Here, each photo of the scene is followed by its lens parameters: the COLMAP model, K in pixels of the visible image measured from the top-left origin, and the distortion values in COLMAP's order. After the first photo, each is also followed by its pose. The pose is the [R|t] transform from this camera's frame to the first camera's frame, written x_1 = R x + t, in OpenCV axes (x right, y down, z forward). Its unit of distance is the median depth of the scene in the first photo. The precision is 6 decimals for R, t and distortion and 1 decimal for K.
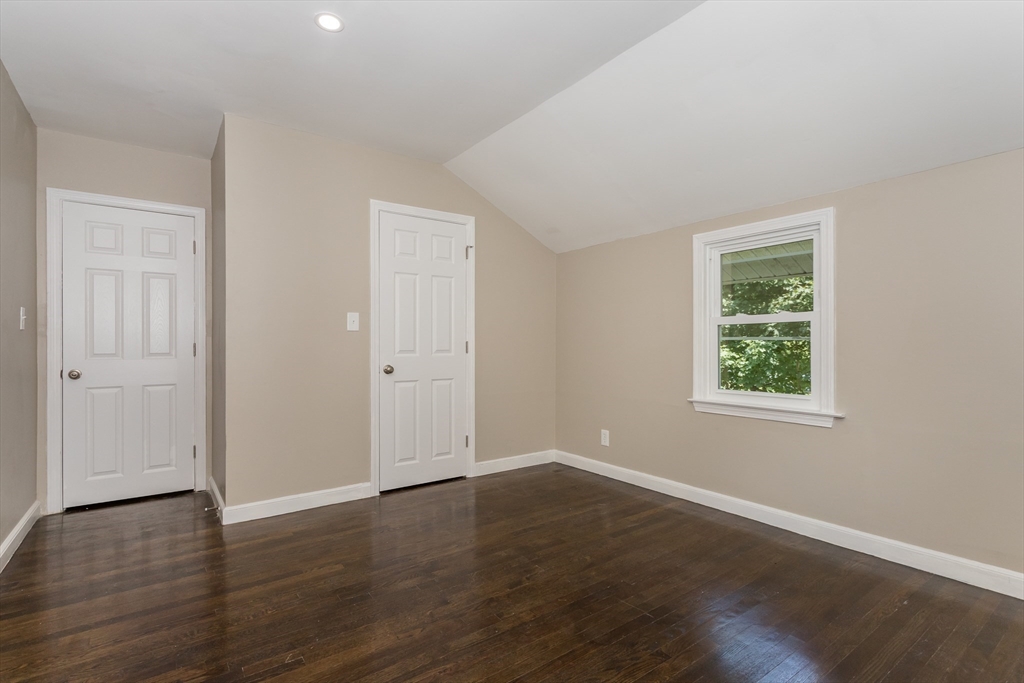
lens RADIAL K [[496.4, 0, 511.2], [0, 496.4, 345.3], [0, 0, 1]] dist [-0.009176, 0.000509]
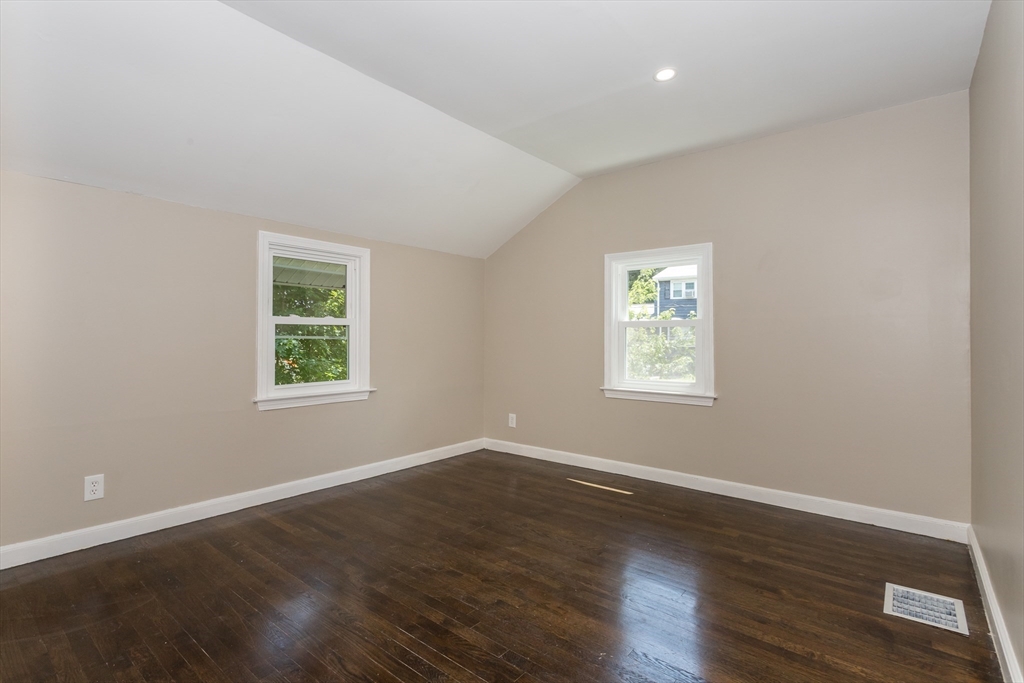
lens RADIAL K [[496.4, 0, 506.7], [0, 496.4, 338.2], [0, 0, 1]] dist [-0.009176, 0.000509]
pose [[-0.262893, 0.003785, 0.964817, -0.791364], [-0.000021, 0.999992, -0.003929, -0.007502], [-0.964825, -0.001053, -0.262891, 0.894238]]
